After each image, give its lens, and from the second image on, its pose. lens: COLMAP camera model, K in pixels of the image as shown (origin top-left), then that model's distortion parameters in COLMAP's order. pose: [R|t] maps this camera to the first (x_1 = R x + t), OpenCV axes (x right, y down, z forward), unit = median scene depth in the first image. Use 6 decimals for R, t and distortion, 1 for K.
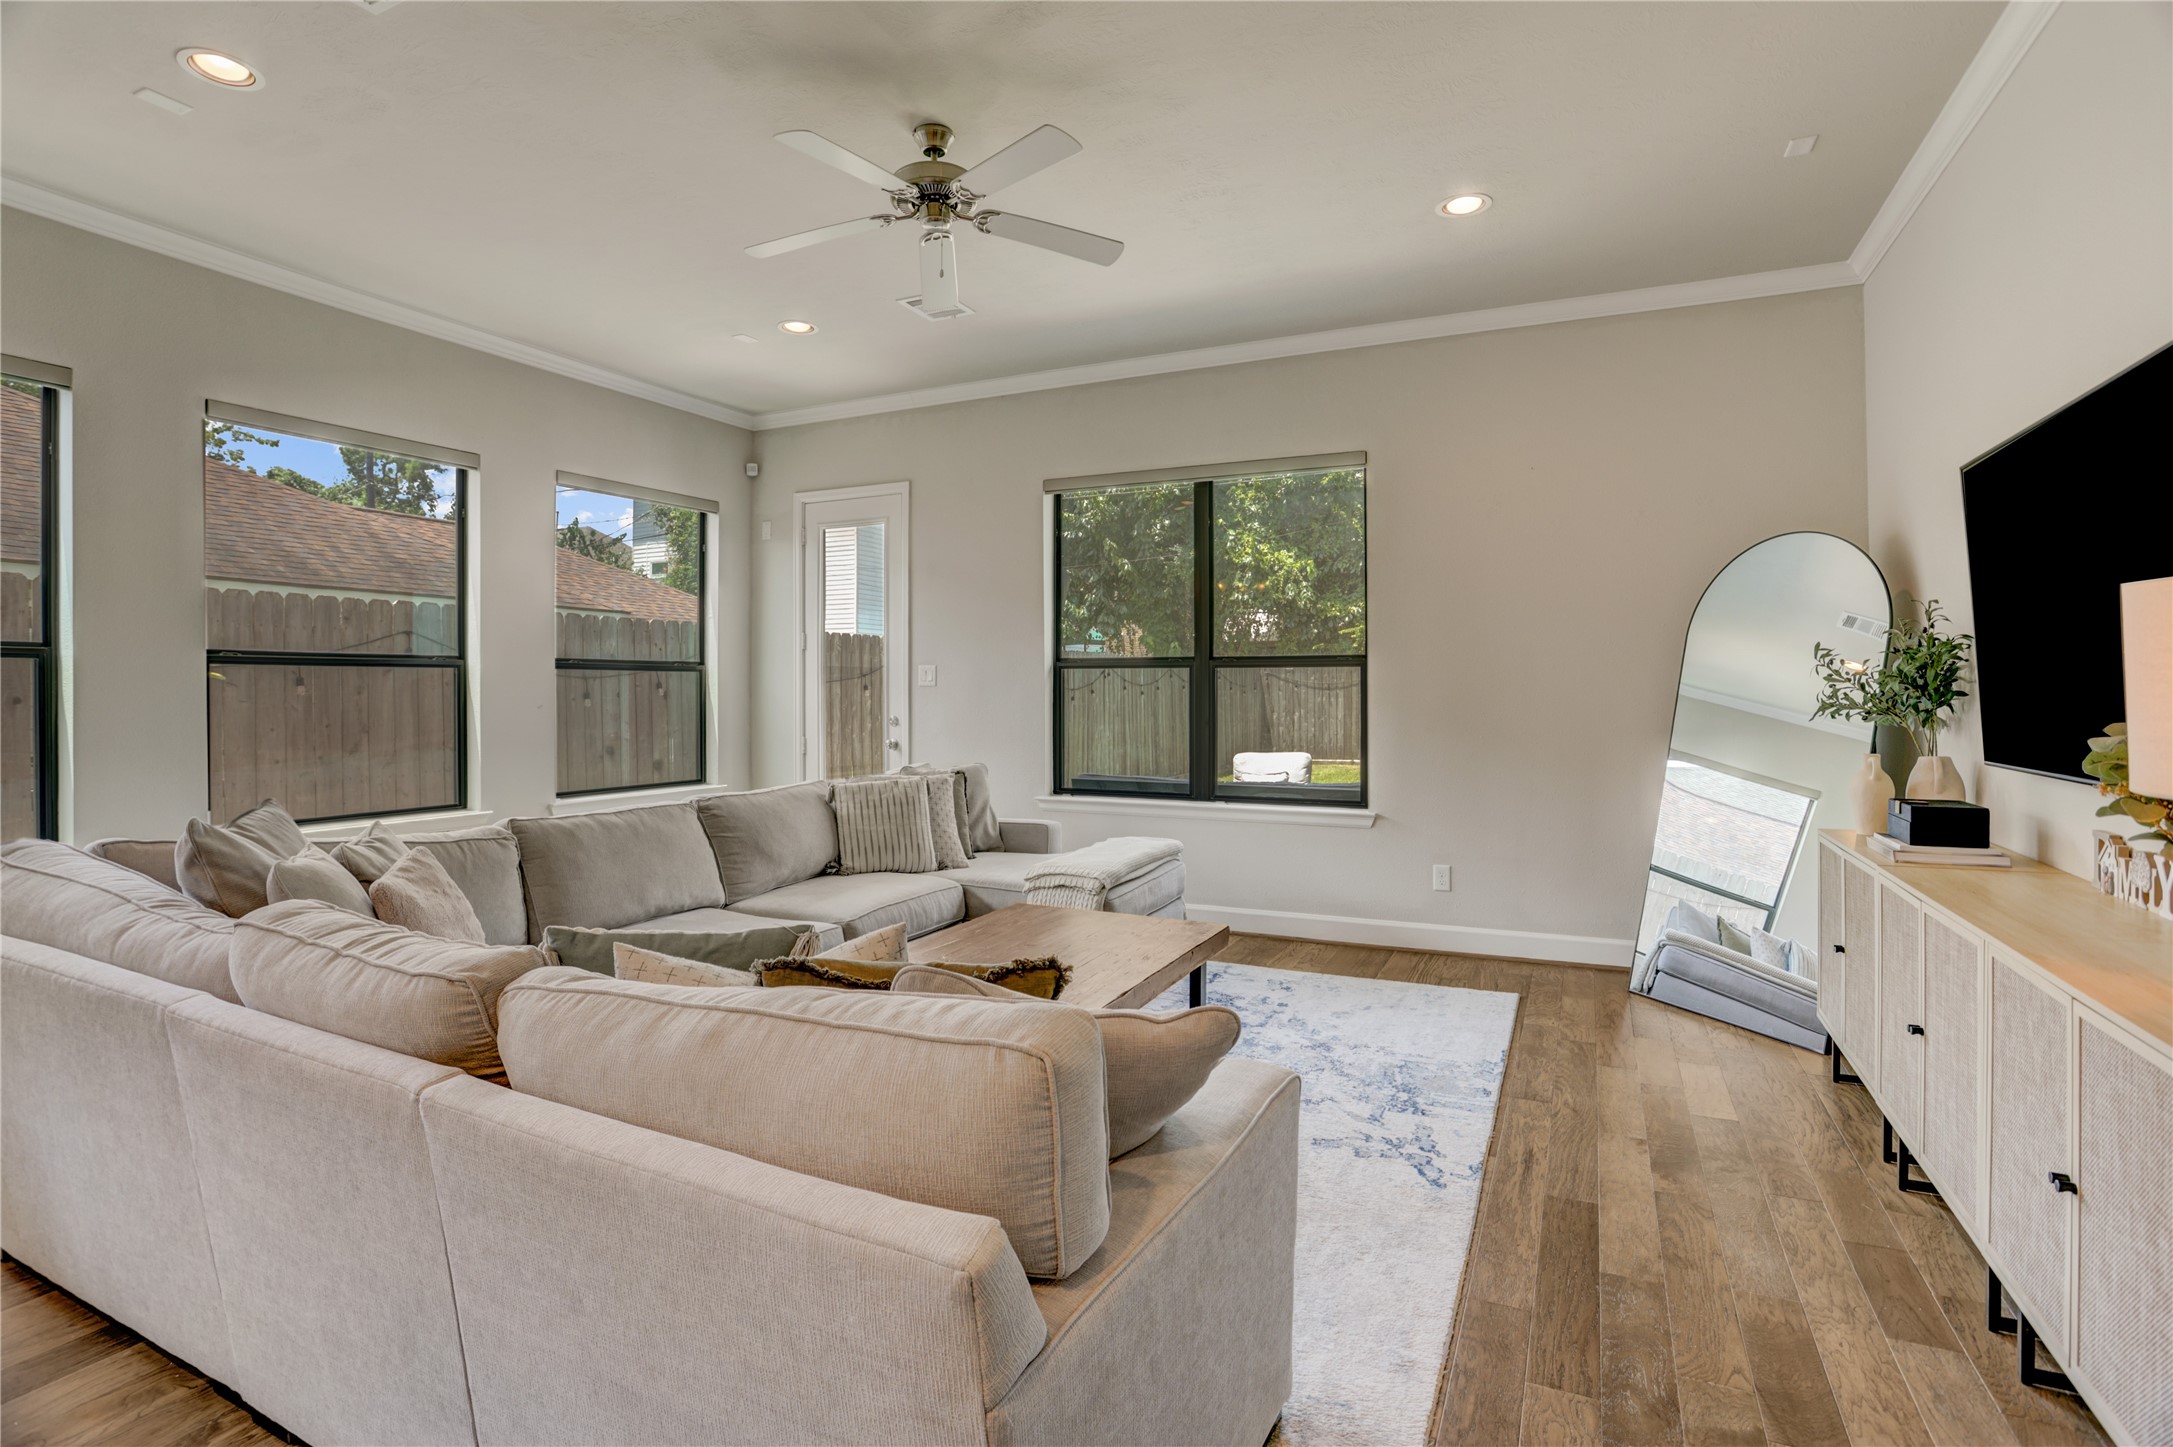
lens RADIAL K [[1062.1, 0, 1082.4], [0, 1062.1, 706.5], [0, 0, 1]] dist [-0.073864, 0.032314]
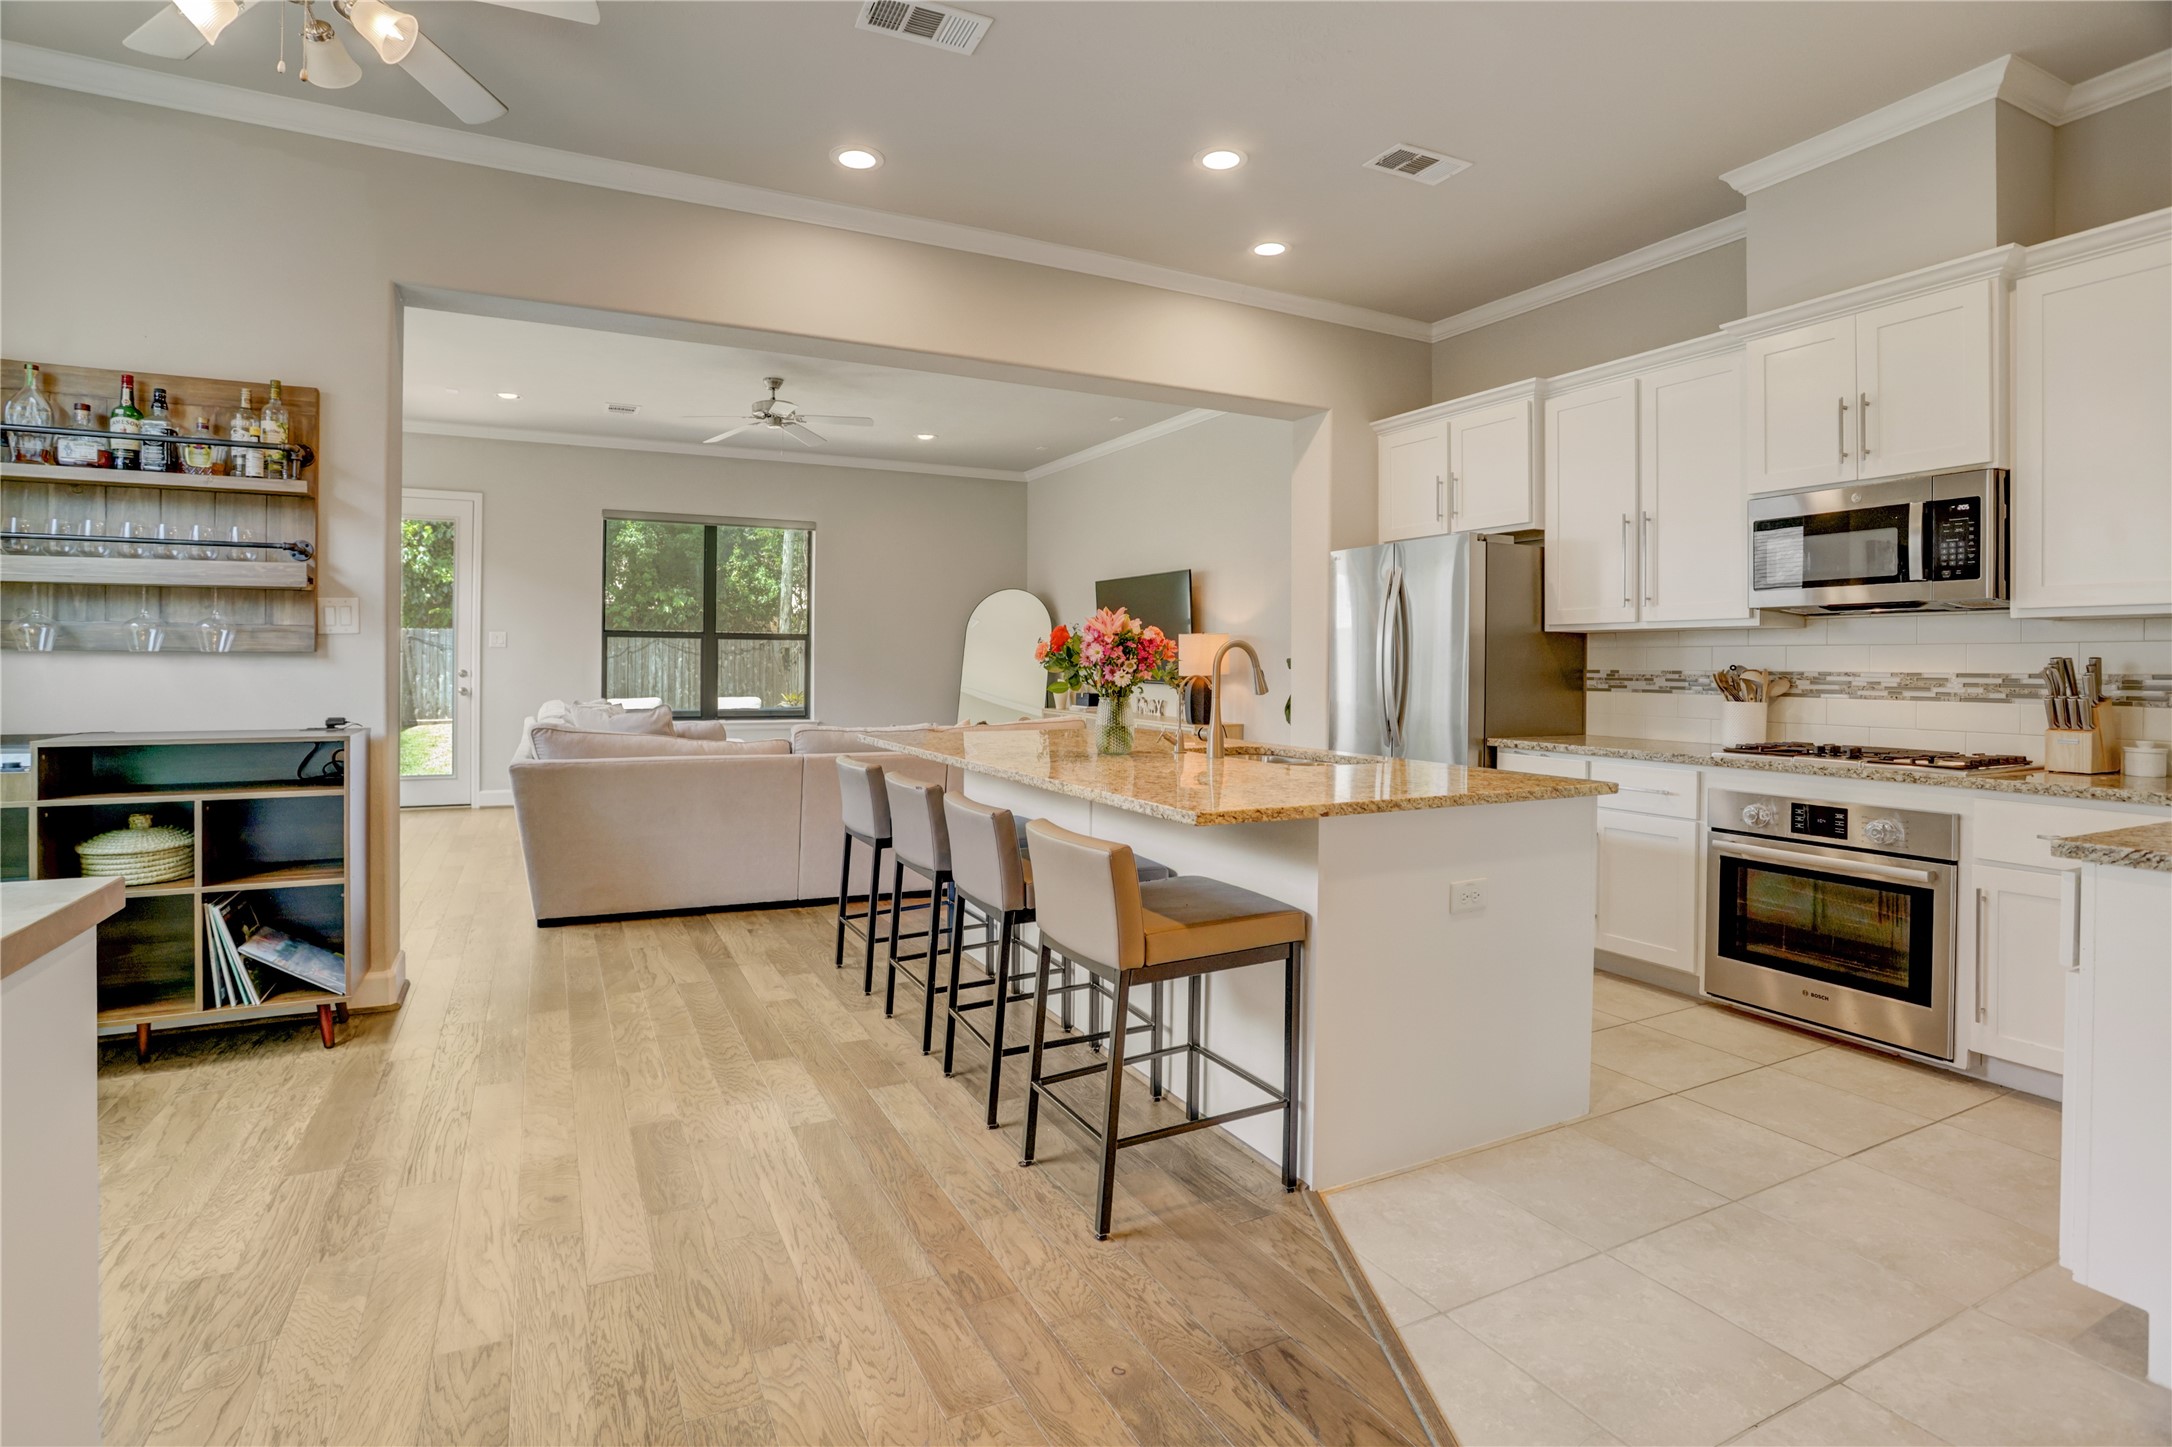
lens RADIAL K [[1066.0, 0, 1063.4], [0, 1066.0, 668.5], [0, 0, 1]] dist [-0.074734, 0.029943]
pose [[0.616751, 0.000470, 0.787158, -0.778128], [0.002809, 0.999992, -0.002798, 0.013987], [-0.787153, 0.003937, 0.616745, -0.401482]]
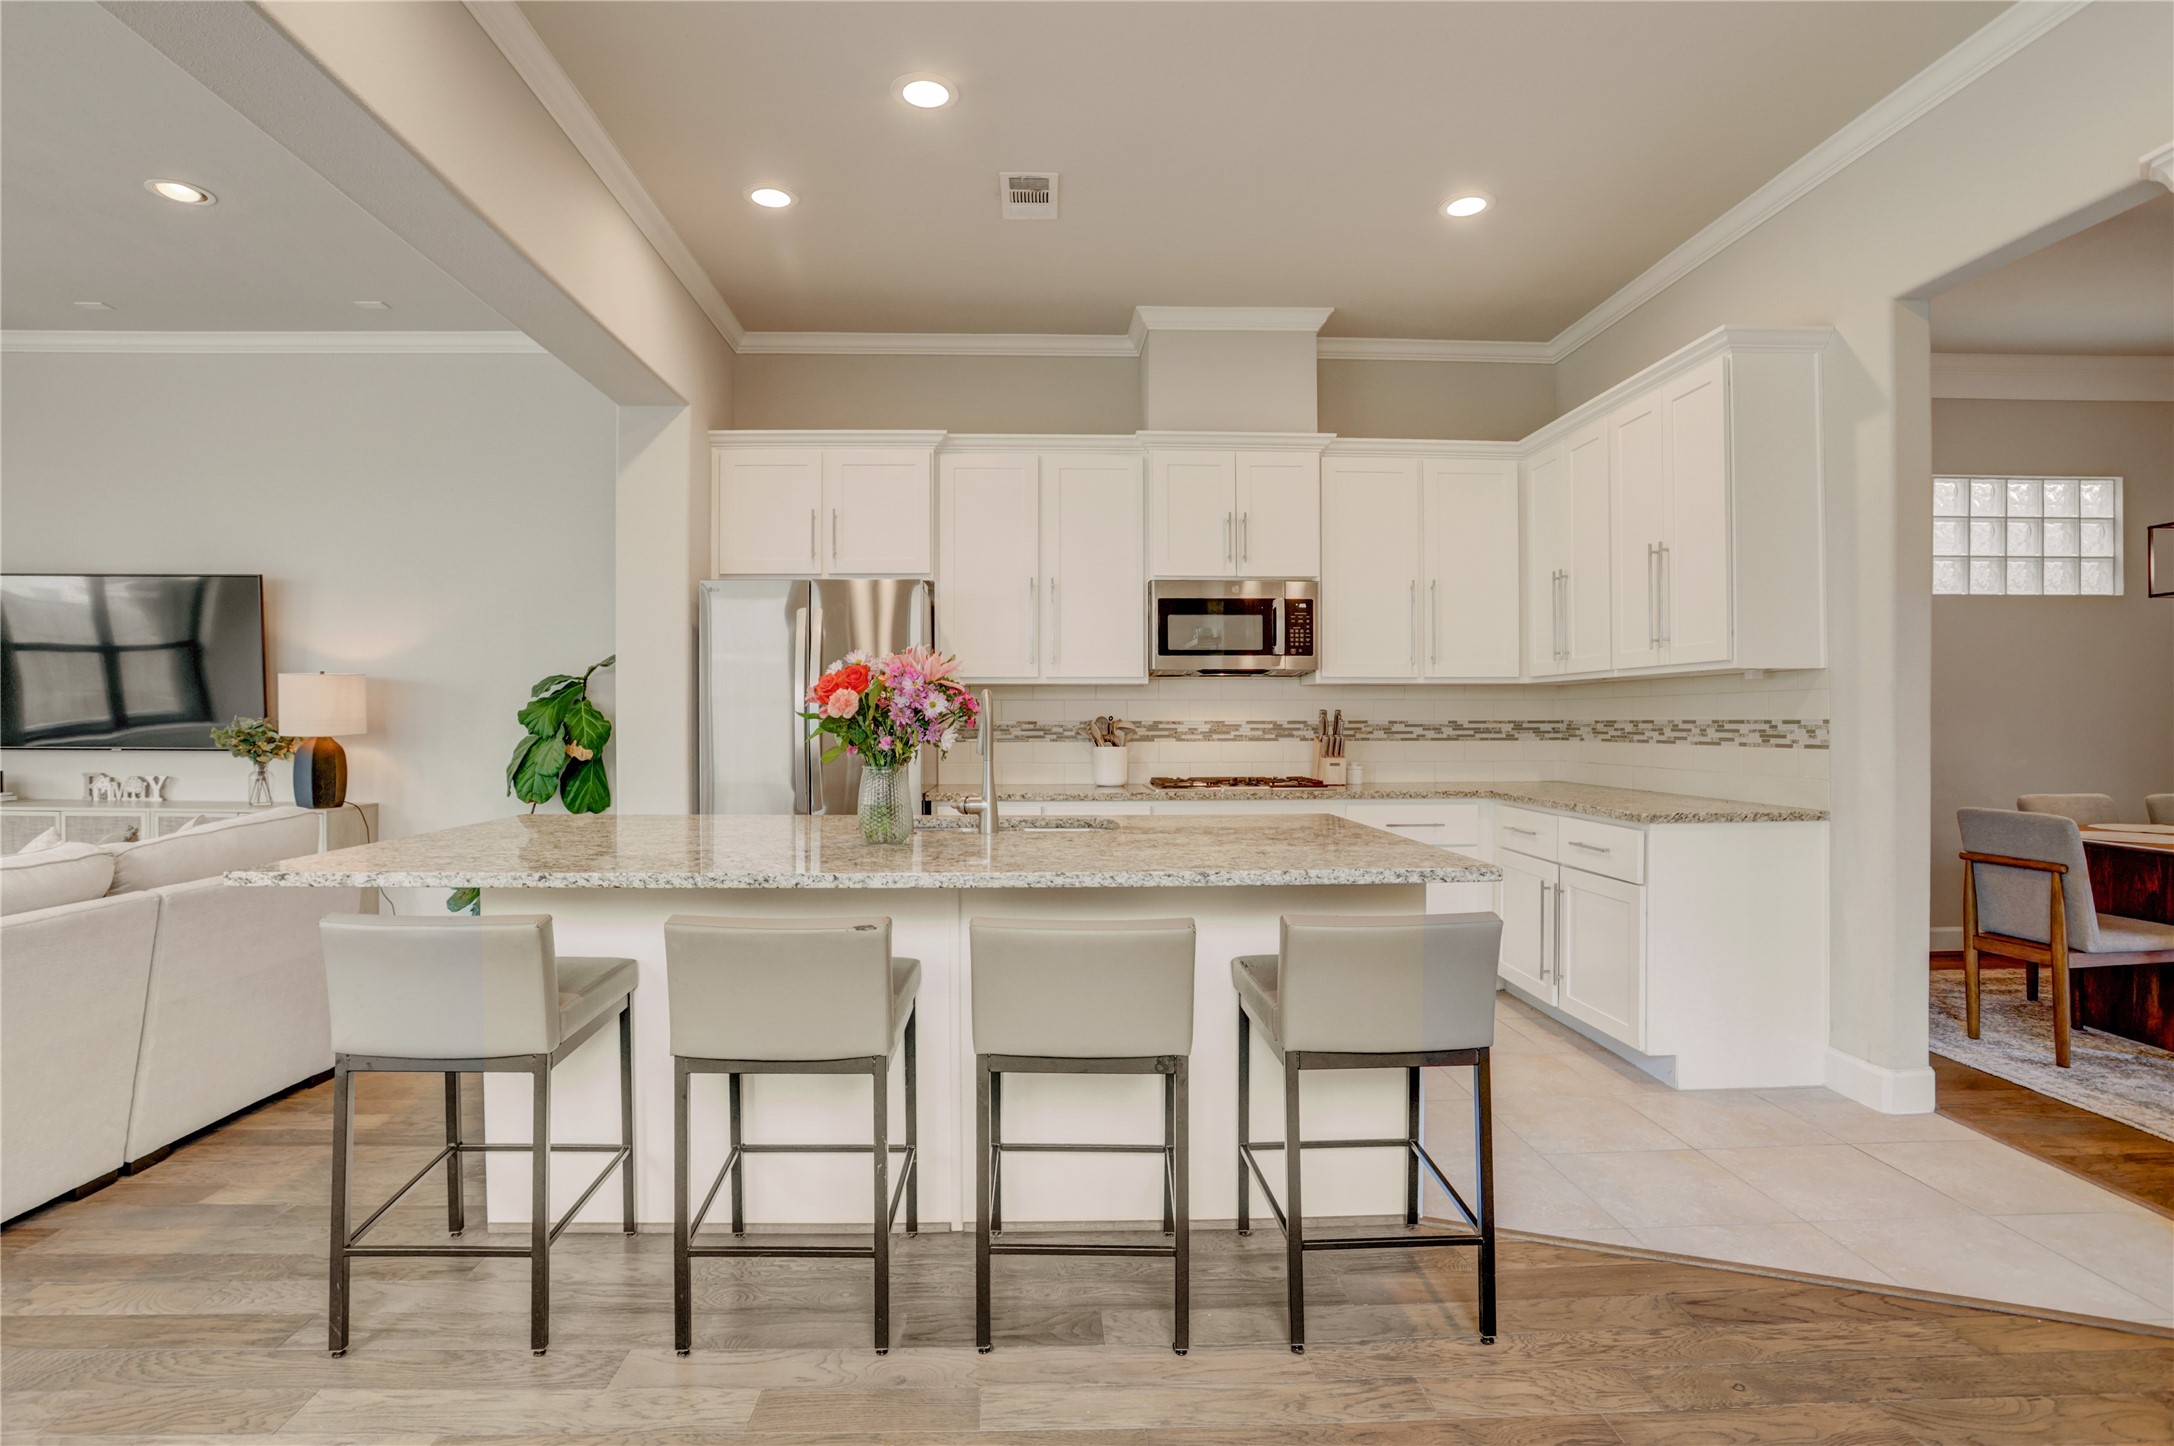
lens RADIAL K [[1114.8, 0, 1070.7], [0, 1114.8, 722.4], [0, 0, 1]] dist [-0.076663, 0.034057]
pose [[-0.464705, -0.002152, 0.885463, -0.728217], [0.011092, 0.999904, 0.008252, 0.008742], [-0.885396, 0.013657, -0.464637, 0.088292]]
